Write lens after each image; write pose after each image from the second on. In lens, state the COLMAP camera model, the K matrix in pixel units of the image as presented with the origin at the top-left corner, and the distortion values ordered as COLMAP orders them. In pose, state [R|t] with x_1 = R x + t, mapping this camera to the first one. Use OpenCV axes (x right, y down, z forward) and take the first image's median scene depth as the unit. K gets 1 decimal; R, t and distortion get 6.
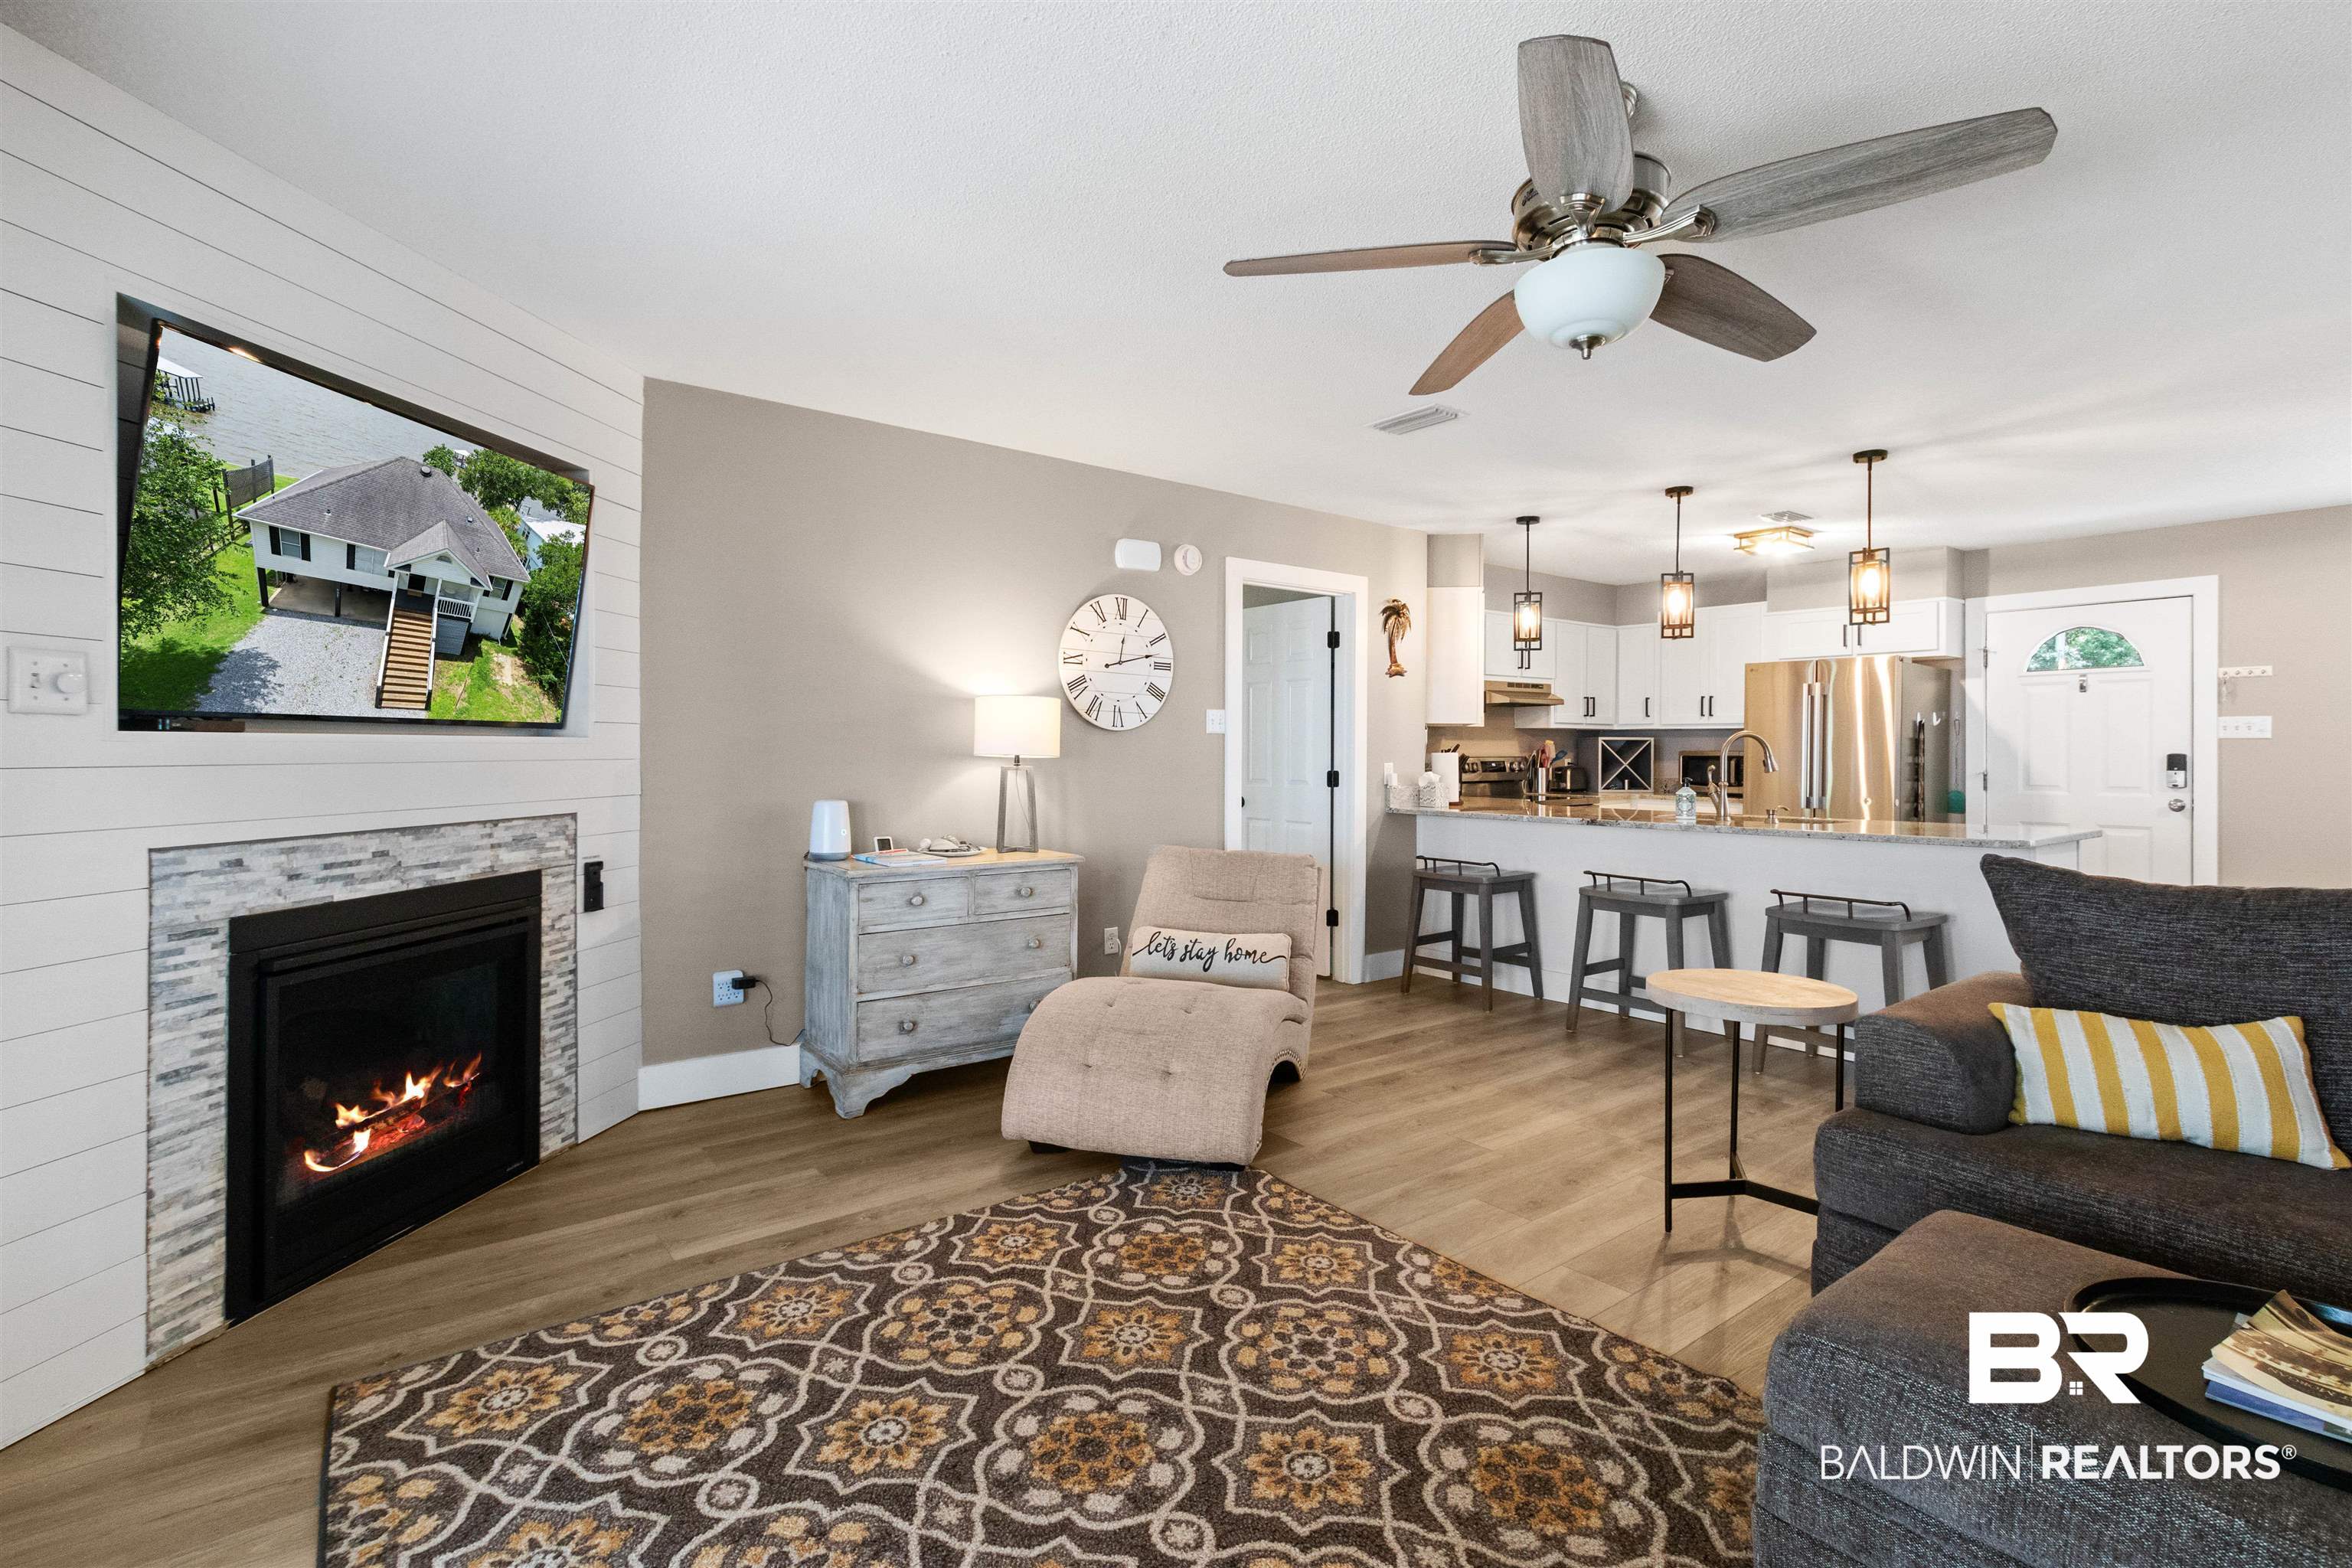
lens RADIAL K [[1089.0, 0, 1166.4], [0, 1089.0, 755.1], [0, 0, 1]] dist [0.001158, 0.000338]
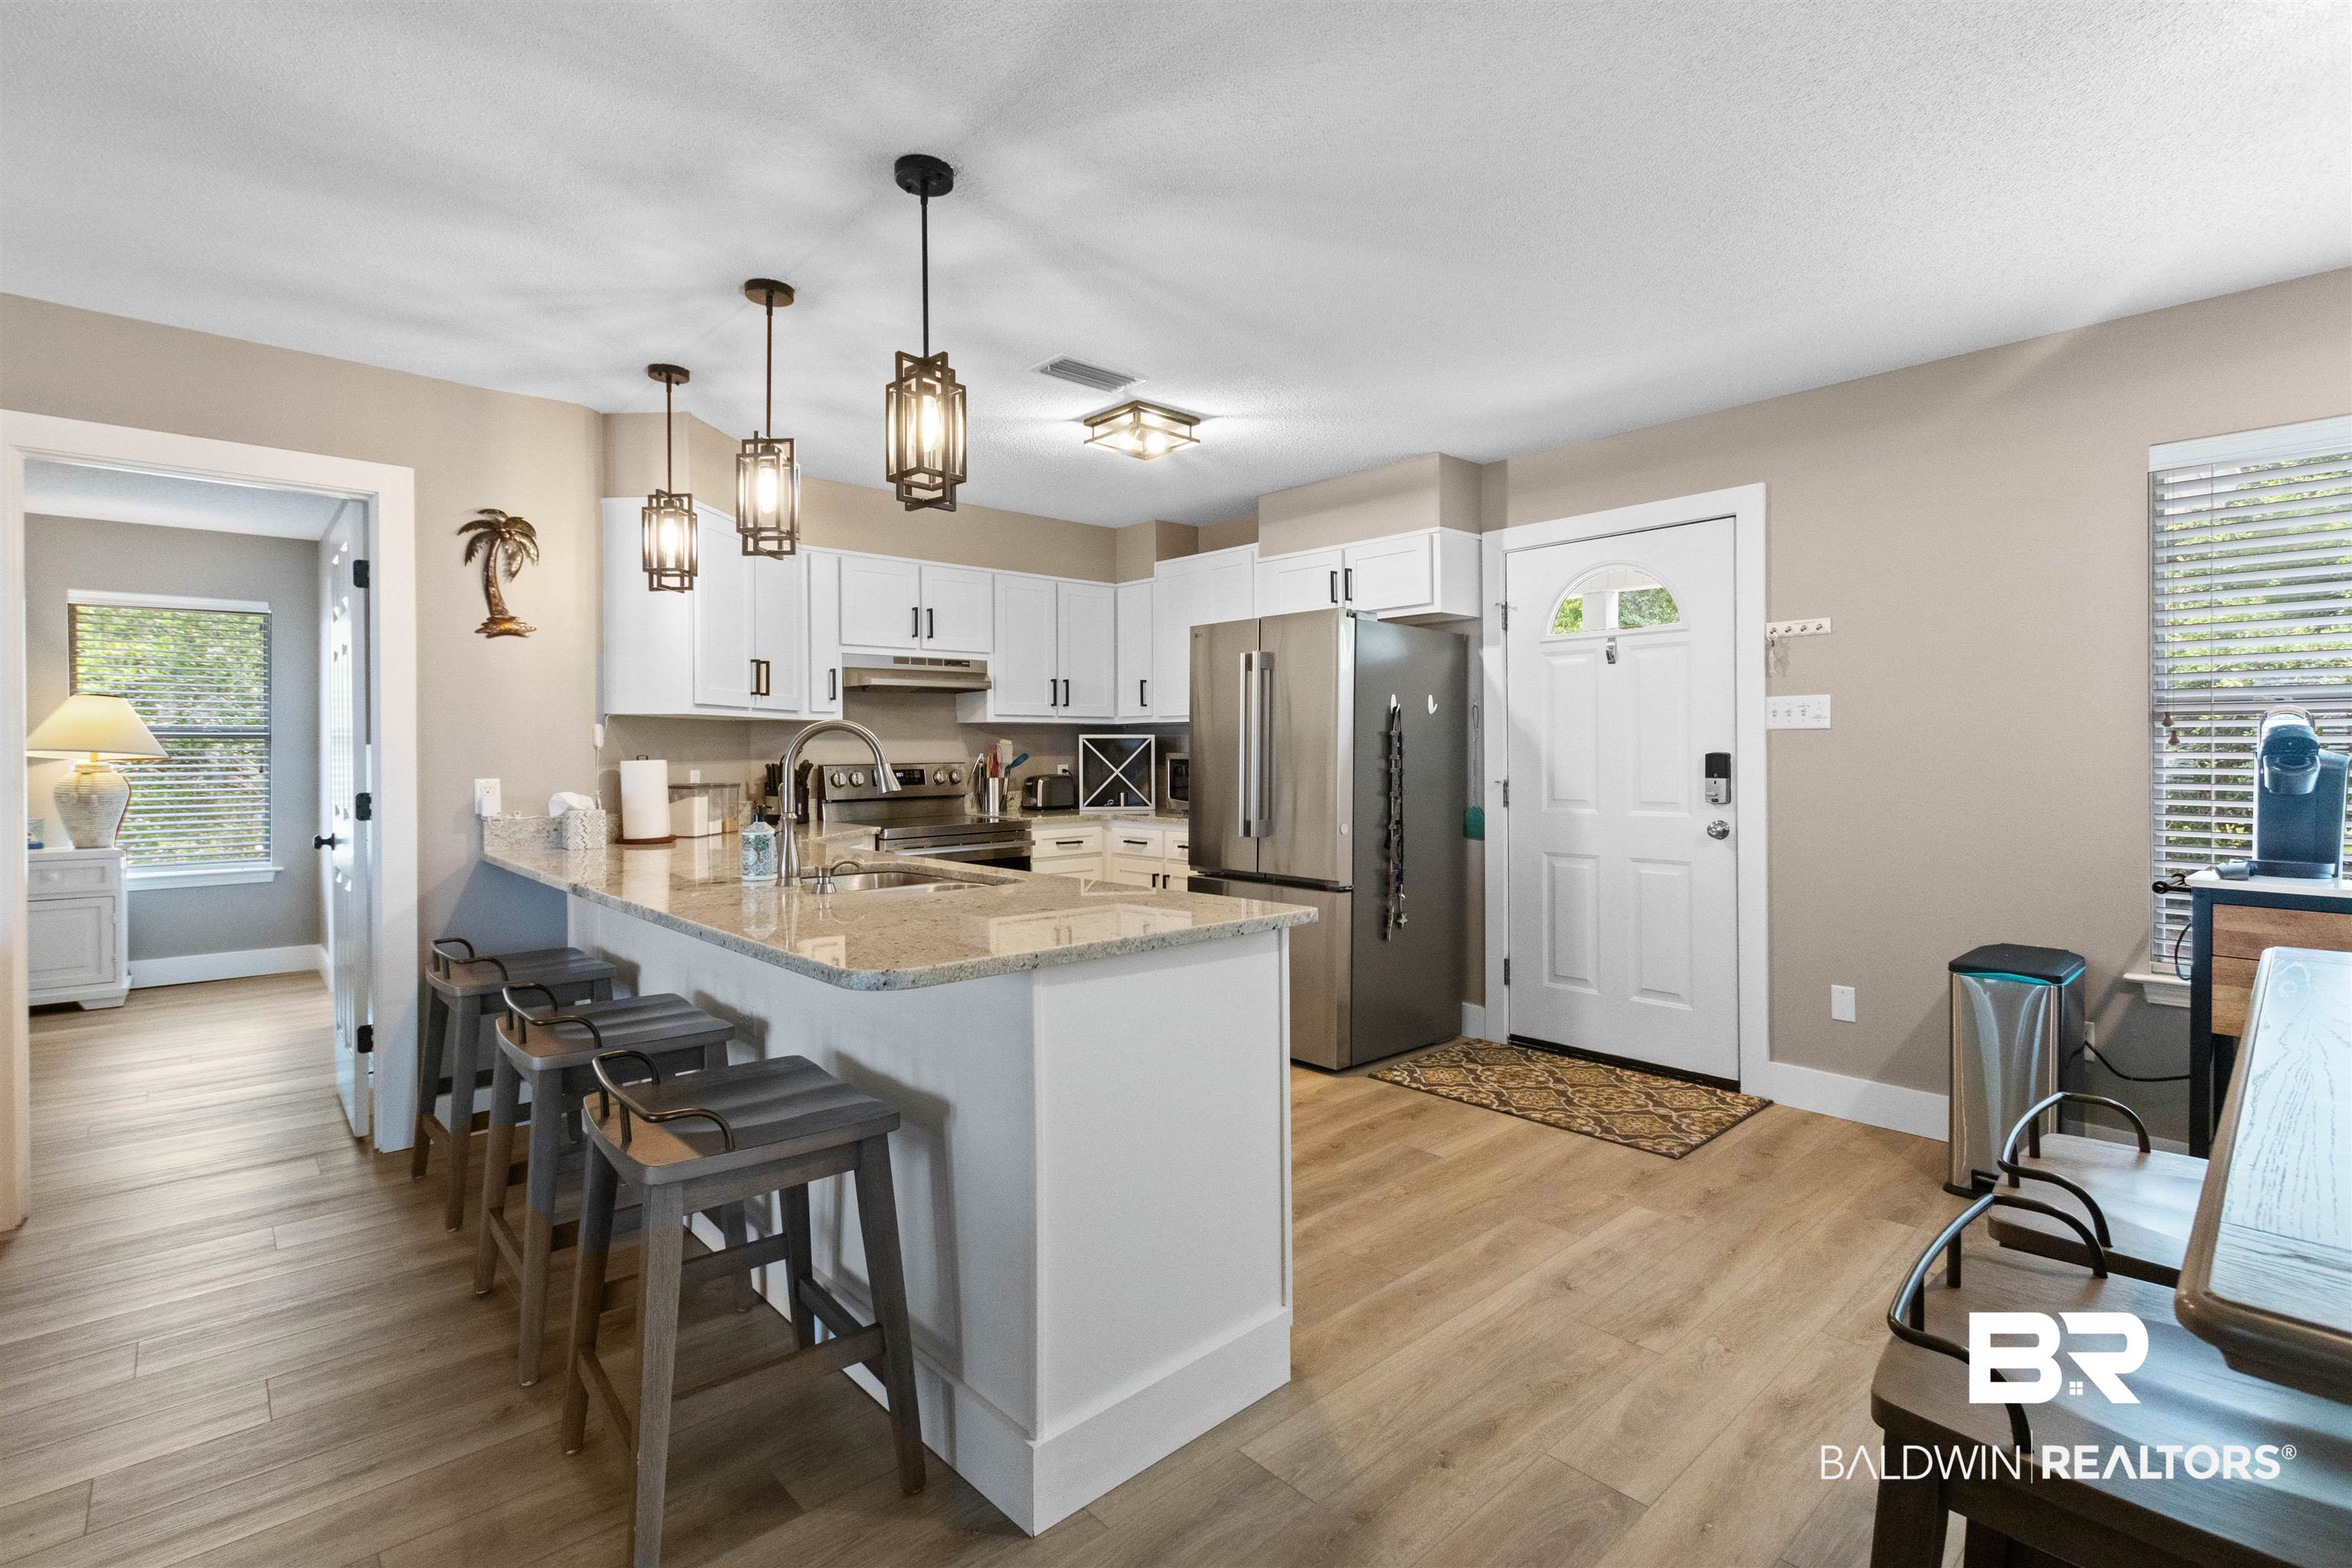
lens RADIAL K [[1089.0, 0, 1177.1], [0, 1089.0, 761.8], [0, 0, 1]] dist [0.001158, 0.000338]
pose [[0.996295, -0.009227, 0.085502, 0.663418], [0.008838, 0.999949, 0.004927, -0.002597], [-0.085543, -0.004153, 0.996326, 0.446877]]
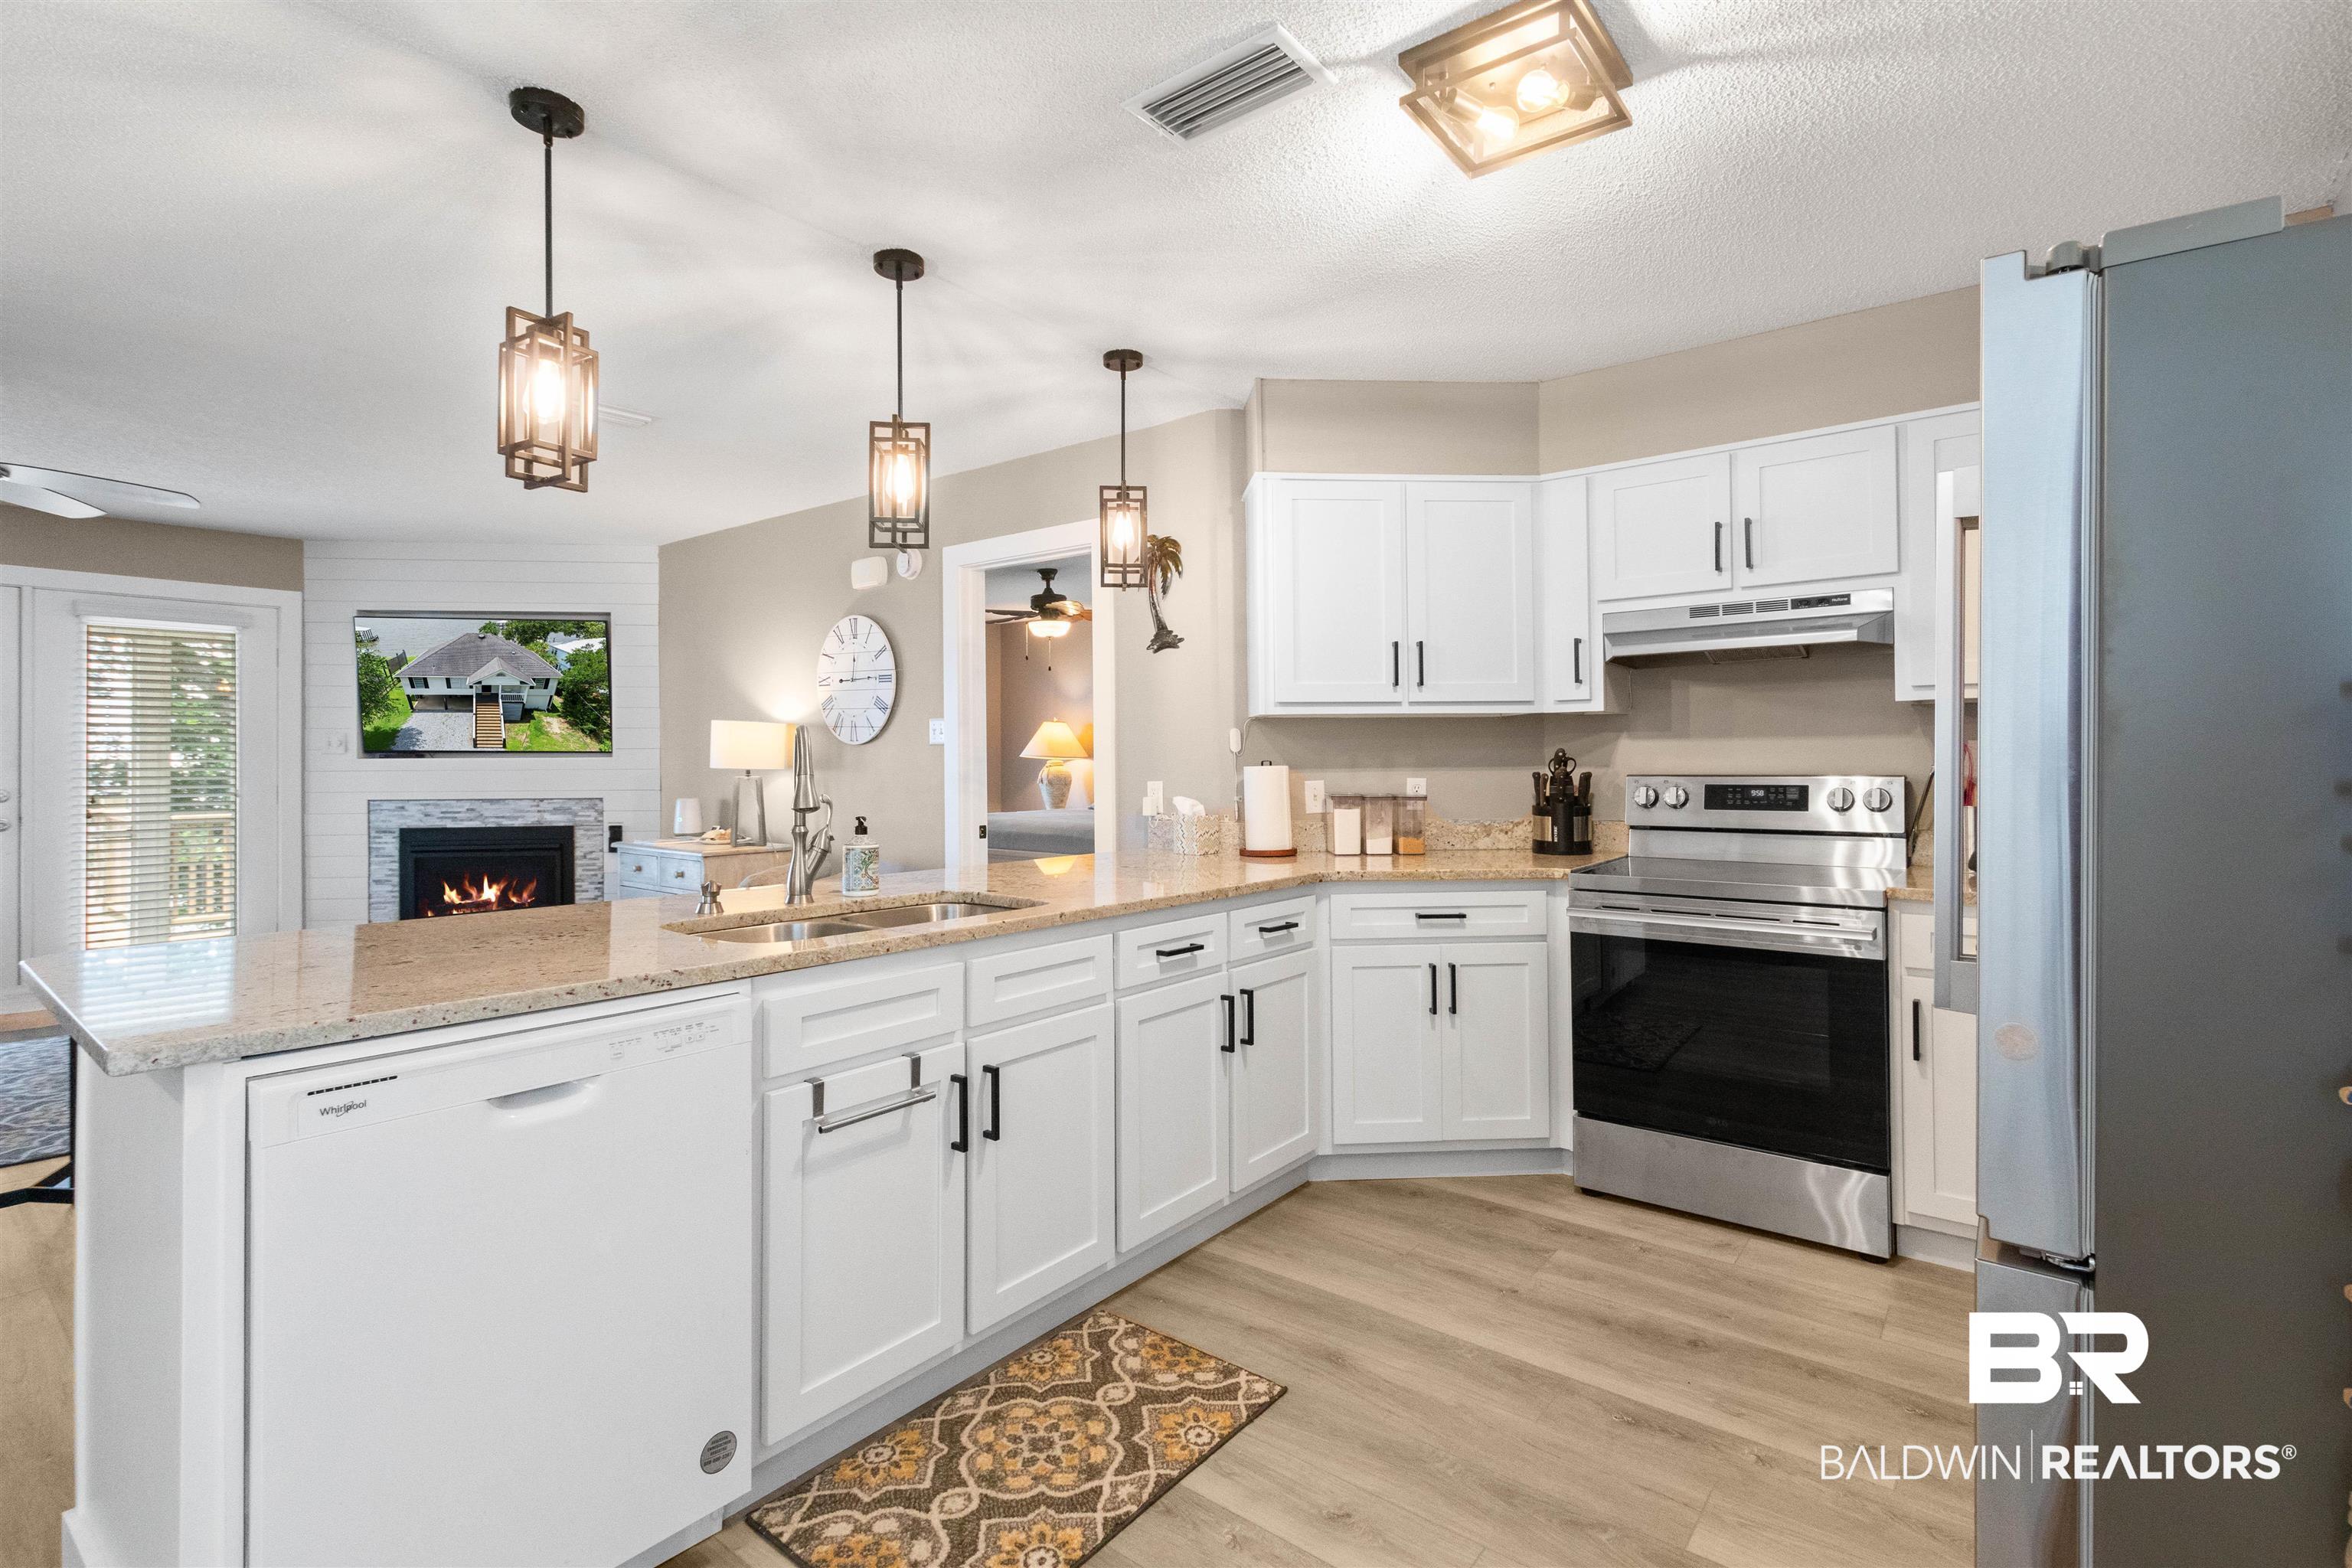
lens RADIAL K [[1089.0, 0, 1192.9], [0, 1089.0, 771.1], [0, 0, 1]] dist [0.001158, 0.000338]
pose [[0.251545, 0.013364, -0.967753, 1.058003], [0.002444, 0.999893, 0.014443, -0.011297], [0.967842, -0.005998, 0.251486, 1.060823]]
